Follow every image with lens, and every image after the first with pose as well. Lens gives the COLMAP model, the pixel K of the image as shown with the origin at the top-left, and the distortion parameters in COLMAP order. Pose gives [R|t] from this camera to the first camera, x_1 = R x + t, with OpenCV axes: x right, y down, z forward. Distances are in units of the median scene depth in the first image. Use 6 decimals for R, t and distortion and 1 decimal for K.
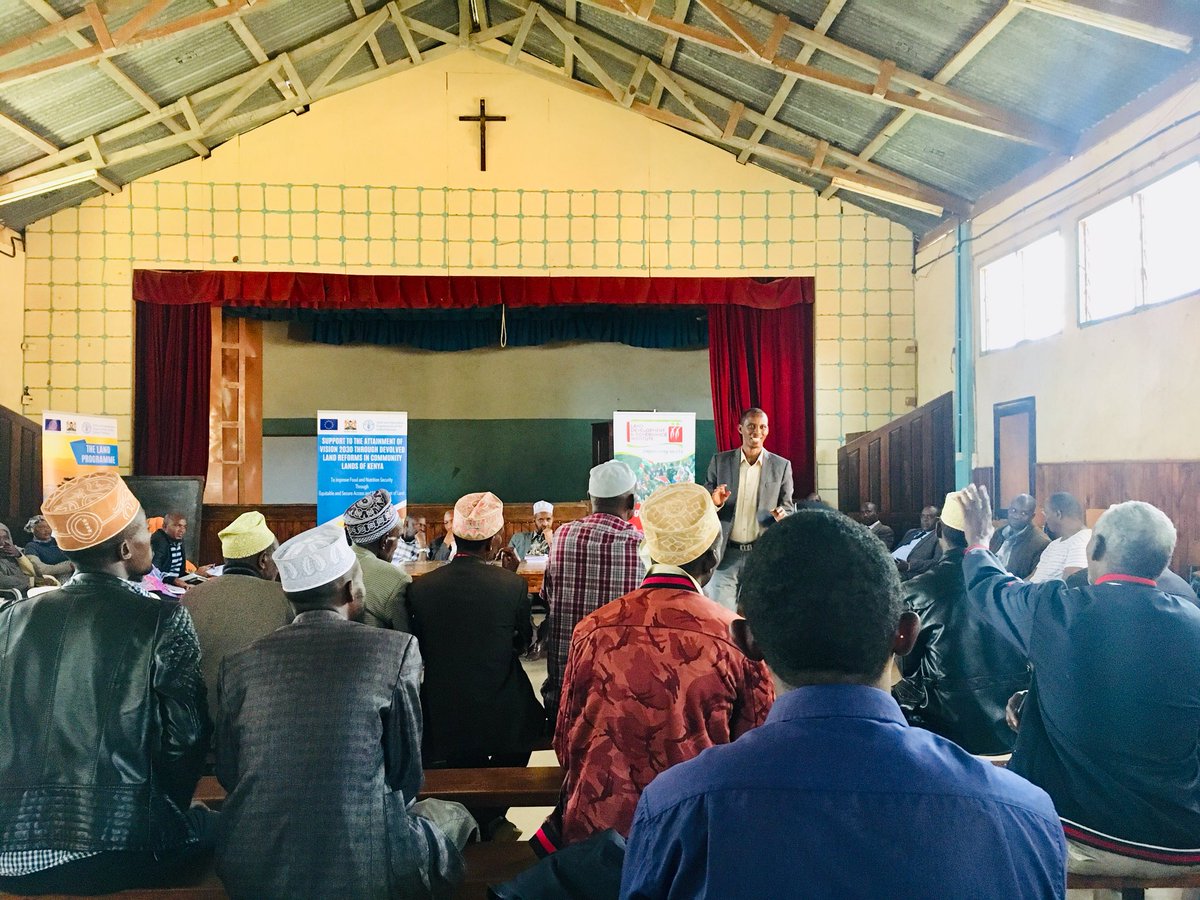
lens RADIAL K [[1020.0, 0, 597.2], [0, 1020.0, 448.0], [0, 0, 1]] dist [0.067641, -0.088236]
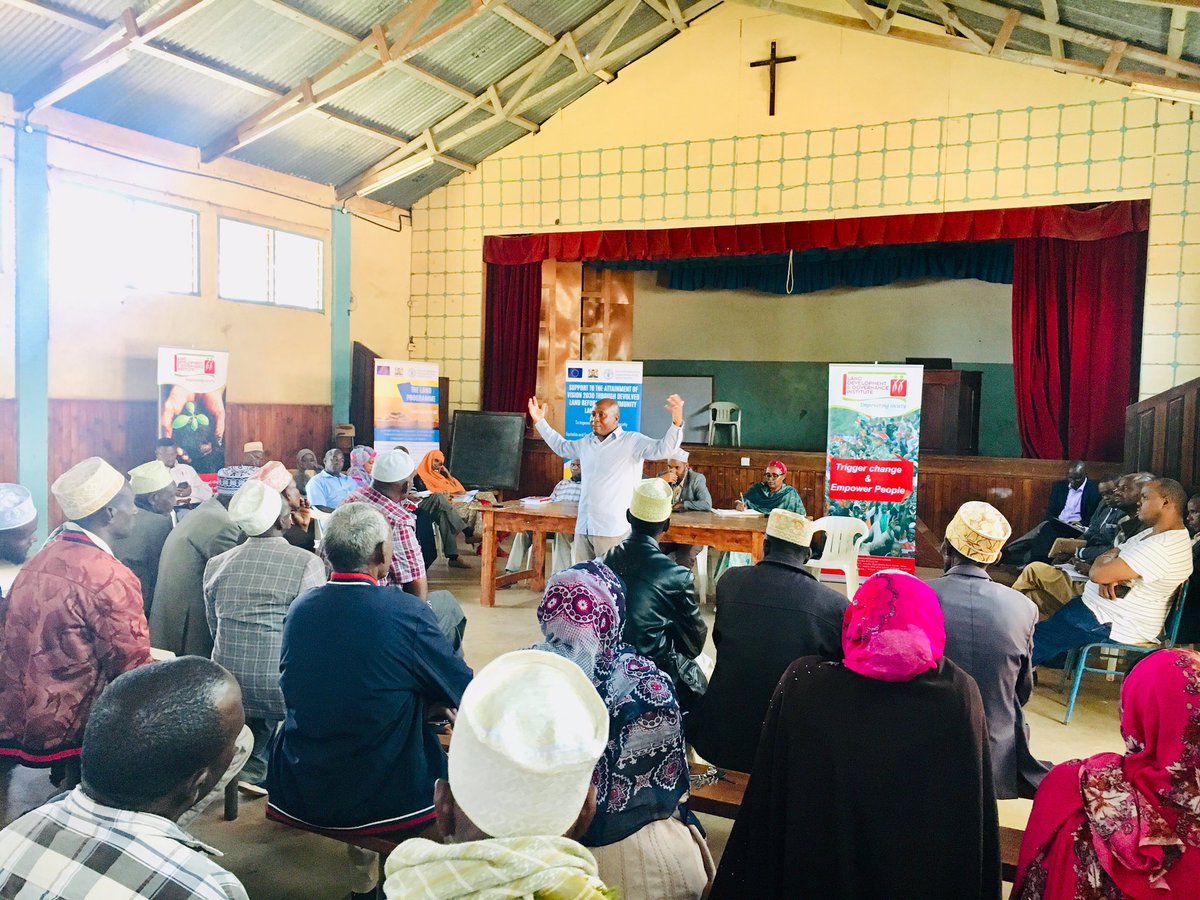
lens RADIAL K [[1020.0, 0, 598.2], [0, 1020.0, 449.3], [0, 0, 1]] dist [0.067641, -0.088236]
pose [[0.868587, 0.051742, -0.492829, 0.254971], [-0.017034, 0.997063, 0.074661, -0.018973], [0.495245, -0.056455, 0.866917, 0.033381]]
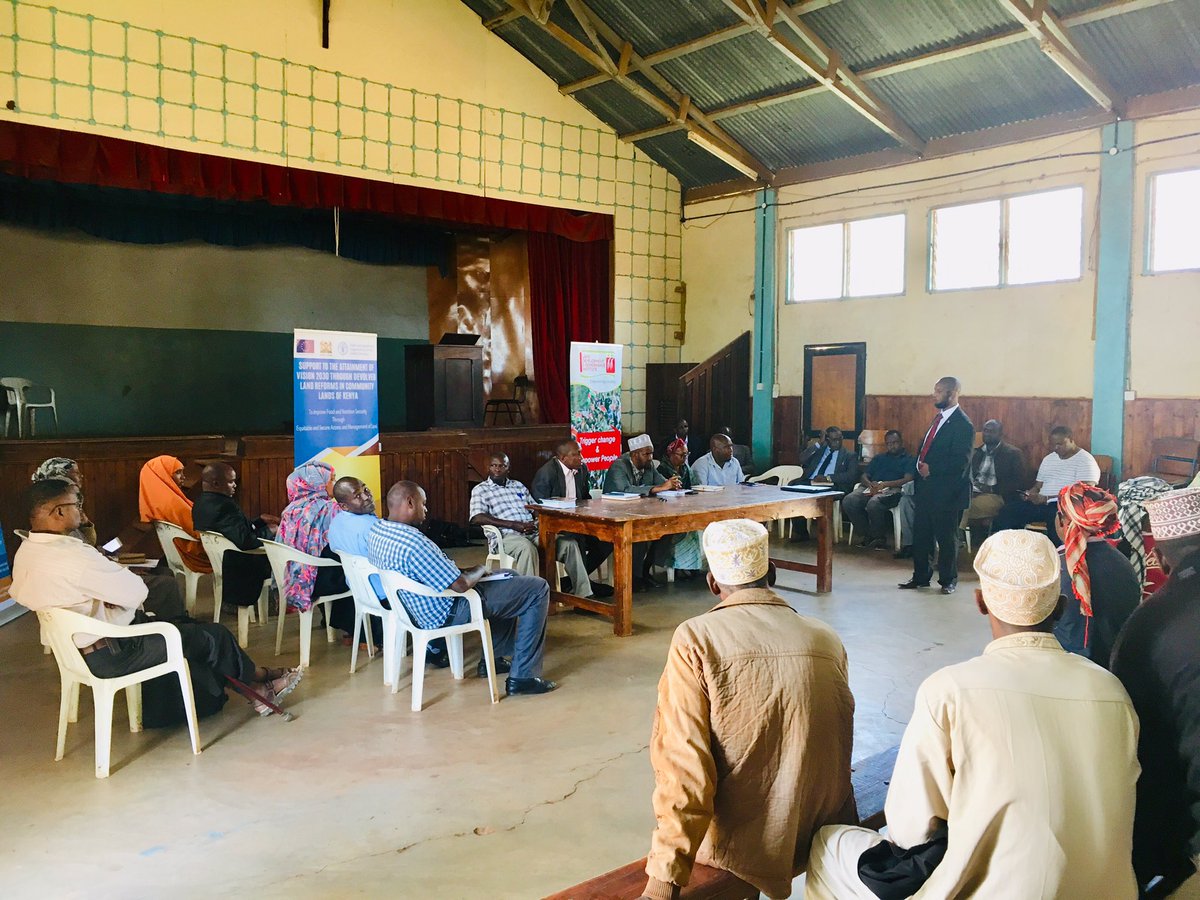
lens RADIAL K [[1020.0, 0, 601.4], [0, 1020.0, 447.7], [0, 0, 1]] dist [0.067641, -0.088236]
pose [[0.790124, -0.030051, 0.612210, -0.476871], [-0.025477, 0.996324, 0.081786, -0.012127], [-0.612418, -0.080218, 0.786454, 0.149805]]
